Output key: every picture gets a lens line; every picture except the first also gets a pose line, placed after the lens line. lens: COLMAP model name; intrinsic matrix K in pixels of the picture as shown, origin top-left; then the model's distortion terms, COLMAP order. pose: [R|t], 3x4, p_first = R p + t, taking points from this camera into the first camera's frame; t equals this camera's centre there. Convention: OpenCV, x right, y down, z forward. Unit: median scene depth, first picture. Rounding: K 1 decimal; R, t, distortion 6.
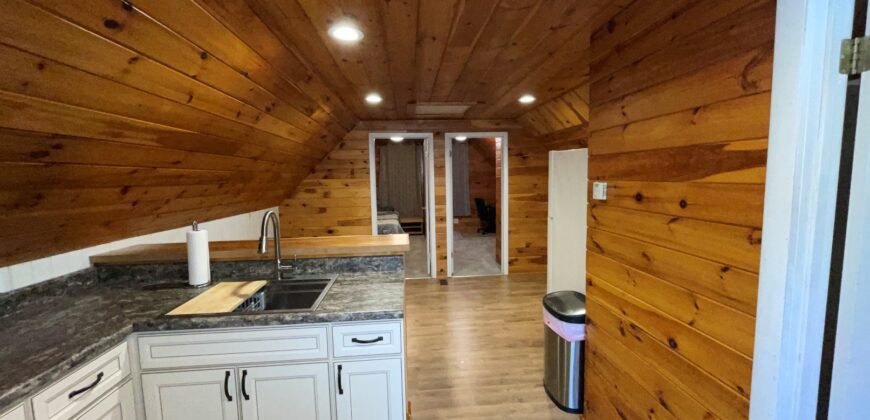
lens RADIAL K [[352.5, 0, 432.6], [0, 352.5, 208.7], [0, 0, 1]] dist [-0.001981, -0.000796]
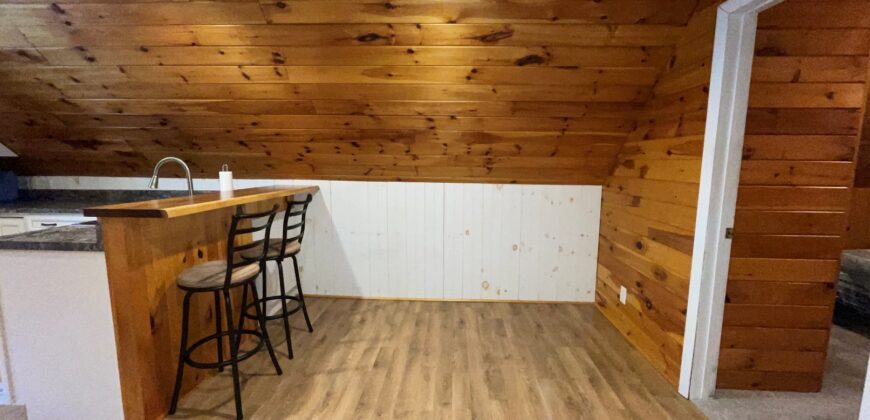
lens RADIAL K [[352.5, 0, 434.2], [0, 352.5, 207.2], [0, 0, 1]] dist [-0.001981, -0.000796]
pose [[-0.137302, 0.142169, -0.980274, 0.622971], [-0.099180, 0.982699, 0.156413, -0.102291], [0.985551, 0.118700, -0.120826, 2.026228]]
